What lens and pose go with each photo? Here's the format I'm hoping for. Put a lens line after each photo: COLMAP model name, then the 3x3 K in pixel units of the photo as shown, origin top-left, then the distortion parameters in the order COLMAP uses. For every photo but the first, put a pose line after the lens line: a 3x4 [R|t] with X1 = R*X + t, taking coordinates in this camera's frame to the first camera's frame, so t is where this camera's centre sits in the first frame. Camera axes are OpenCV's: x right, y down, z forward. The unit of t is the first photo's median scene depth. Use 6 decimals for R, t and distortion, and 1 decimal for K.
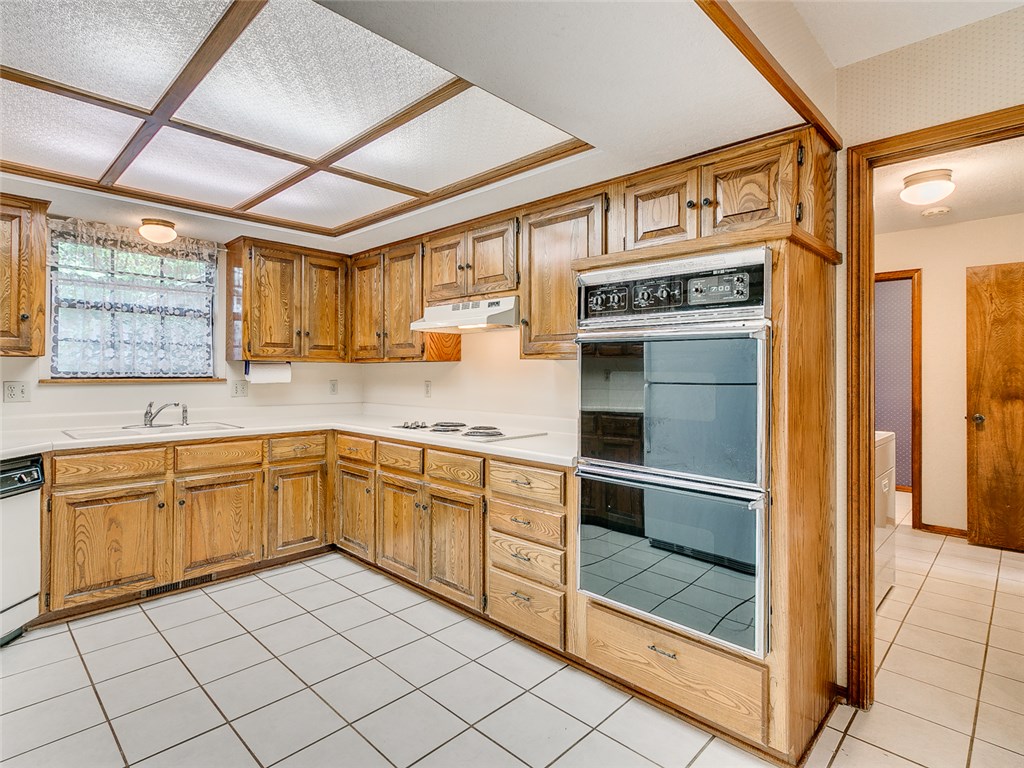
lens RADIAL K [[537.3, 0, 526.7], [0, 537.3, 375.7], [0, 0, 1]] dist [0.002724, 0.000993]
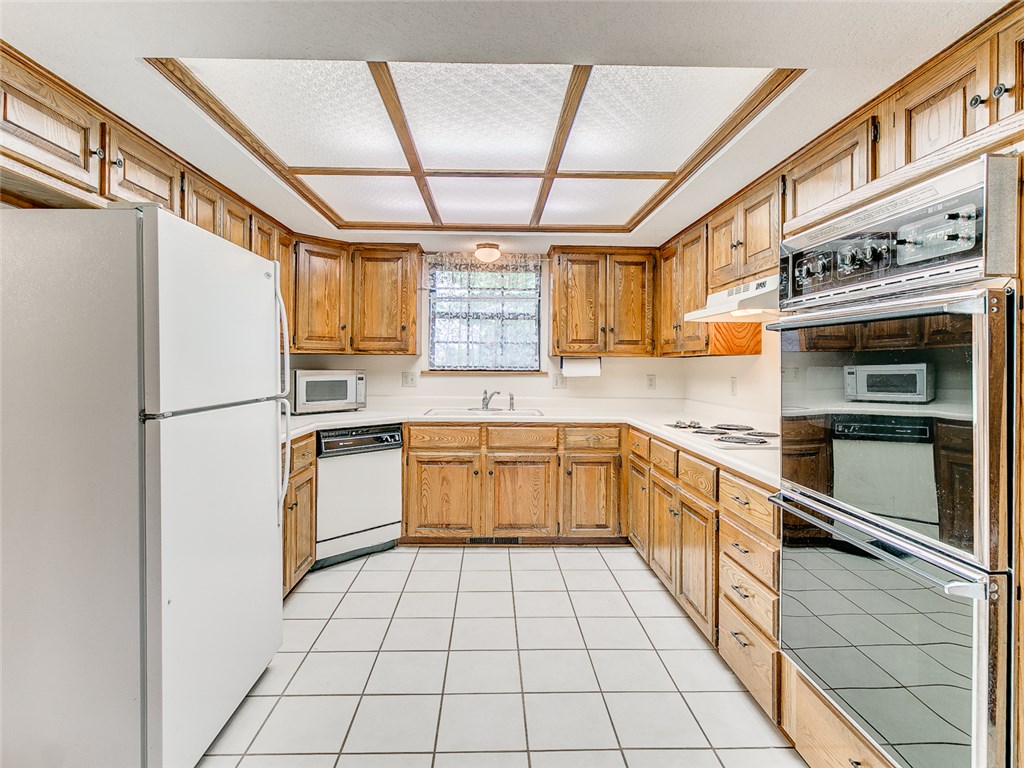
lens RADIAL K [[557.7, 0, 488.9], [0, 557.7, 369.1], [0, 0, 1]] dist [0.001898, 0.001153]
pose [[0.714548, 0.006599, -0.699555, 0.210939], [-0.008909, 0.999960, 0.000334, -0.000280], [0.699530, 0.005994, 0.714579, 0.079163]]
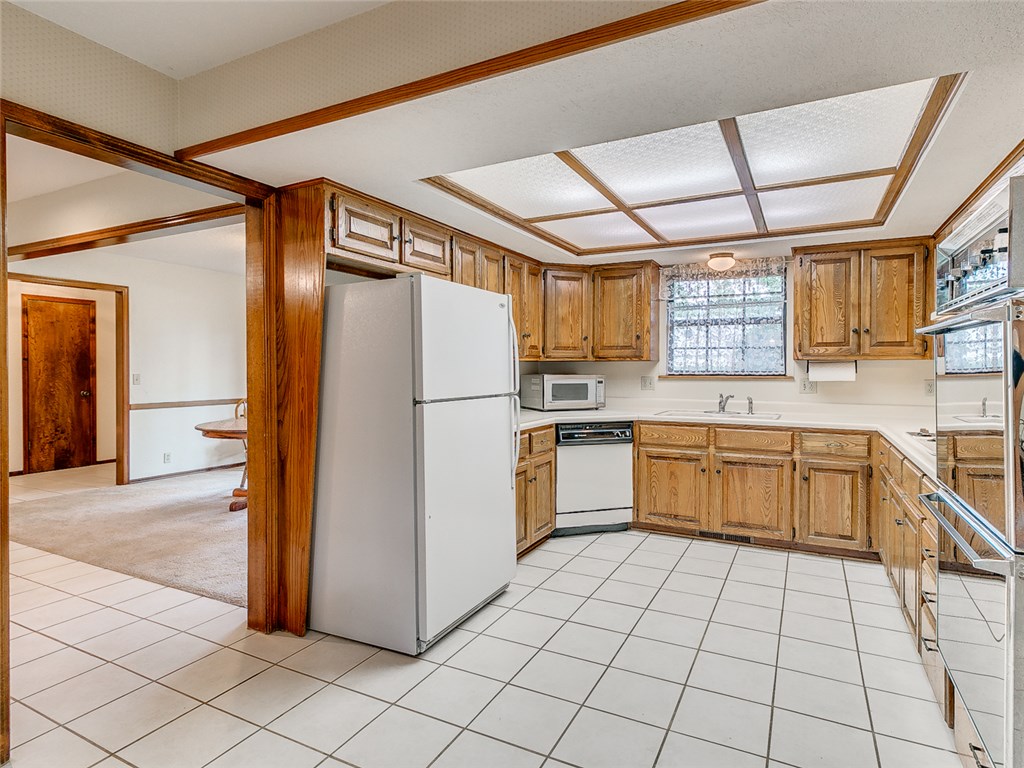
lens RADIAL K [[548.2, 0, 512.0], [0, 548.2, 384.0], [0, 0, 1]] dist [0.014289, 0.000194]
pose [[0.328778, 0.021643, -0.944159, 0.384139], [-0.005352, 0.999764, 0.021054, 0.000224], [0.944392, -0.001869, 0.328816, 0.086023]]
